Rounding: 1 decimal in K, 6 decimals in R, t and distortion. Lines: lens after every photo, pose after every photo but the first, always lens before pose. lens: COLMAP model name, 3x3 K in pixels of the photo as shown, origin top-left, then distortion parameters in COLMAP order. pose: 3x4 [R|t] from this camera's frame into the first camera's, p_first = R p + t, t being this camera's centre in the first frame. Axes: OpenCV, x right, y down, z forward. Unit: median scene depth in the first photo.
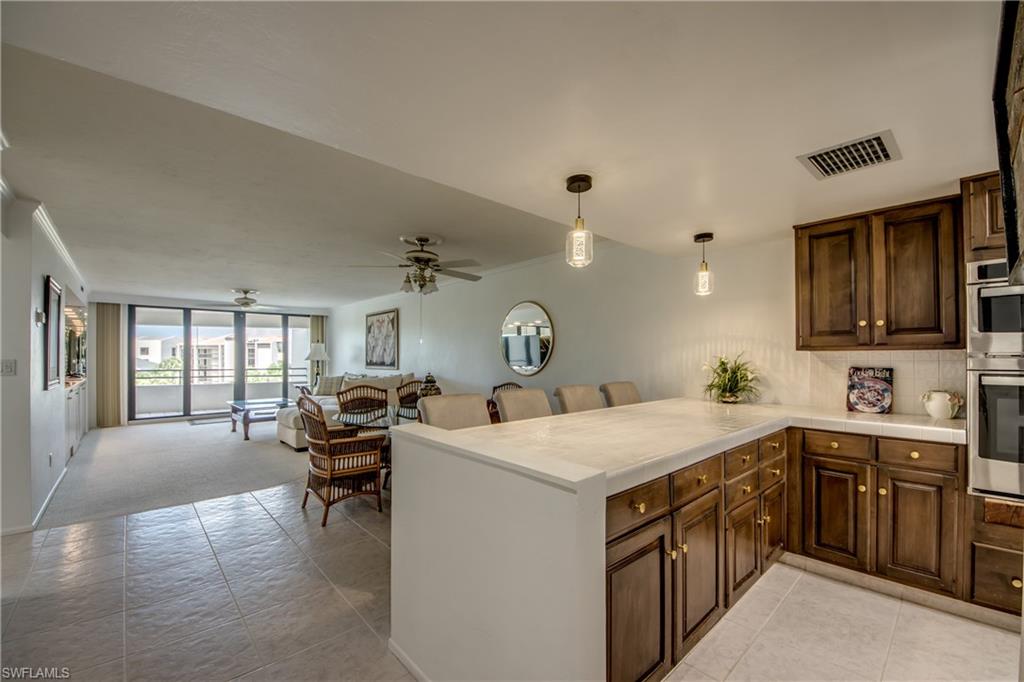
lens RADIAL K [[416.7, 0, 509.1], [0, 416.7, 352.1], [0, 0, 1]] dist [0.019682, -0.014709]
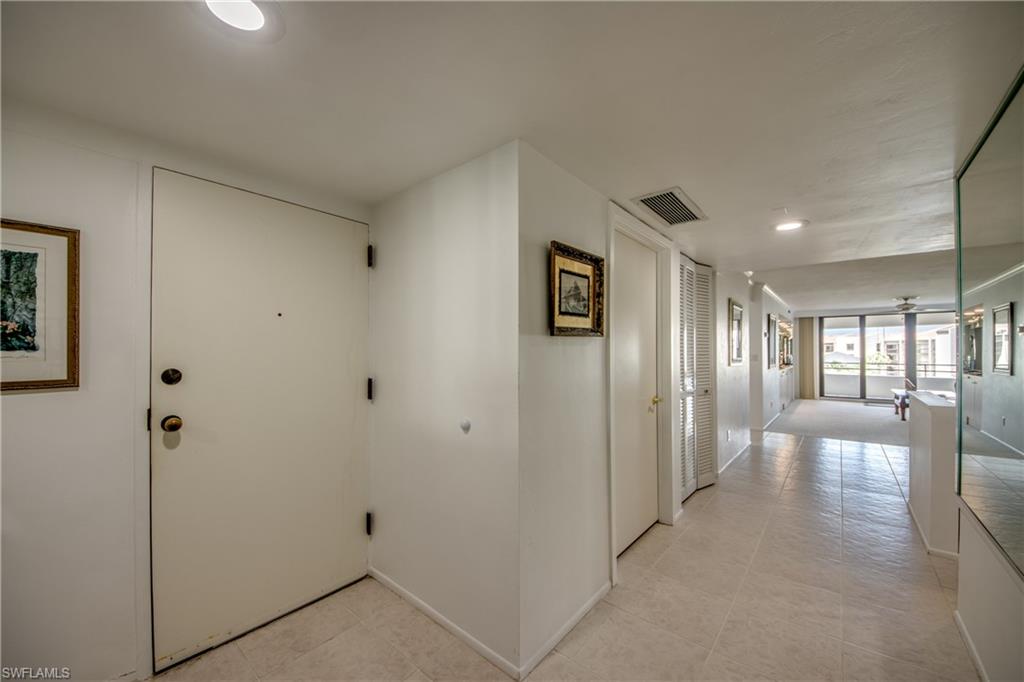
lens RADIAL K [[389.3, 0, 503.9], [0, 389.3, 345.3], [0, 0, 1]] dist [0.021018, -0.018604]
pose [[0.125465, -0.013858, -0.992001, 0.843333], [0.007933, 0.999884, -0.012964, -0.015667], [0.992066, -0.006243, 0.125561, -0.709810]]
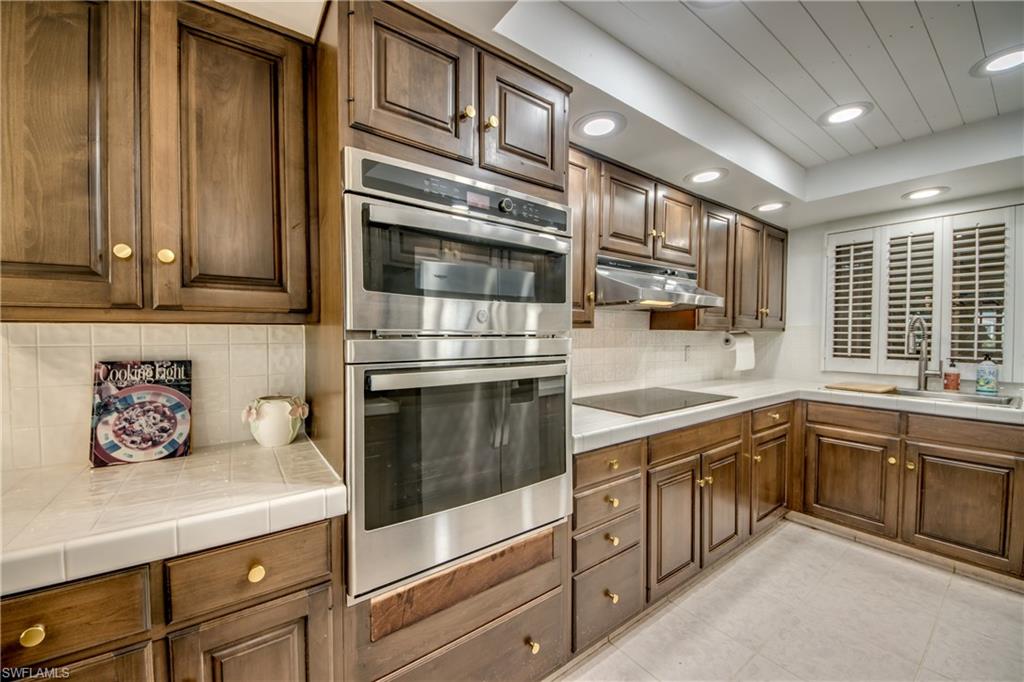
lens RADIAL K [[389.3, 0, 503.9], [0, 389.3, 345.3], [0, 0, 1]] dist [0.021018, -0.018604]
pose [[0.123449, -0.024788, 0.992041, 0.478685], [-0.009393, 0.999614, 0.026146, 0.004807], [-0.992306, -0.012546, 0.123169, 0.549773]]
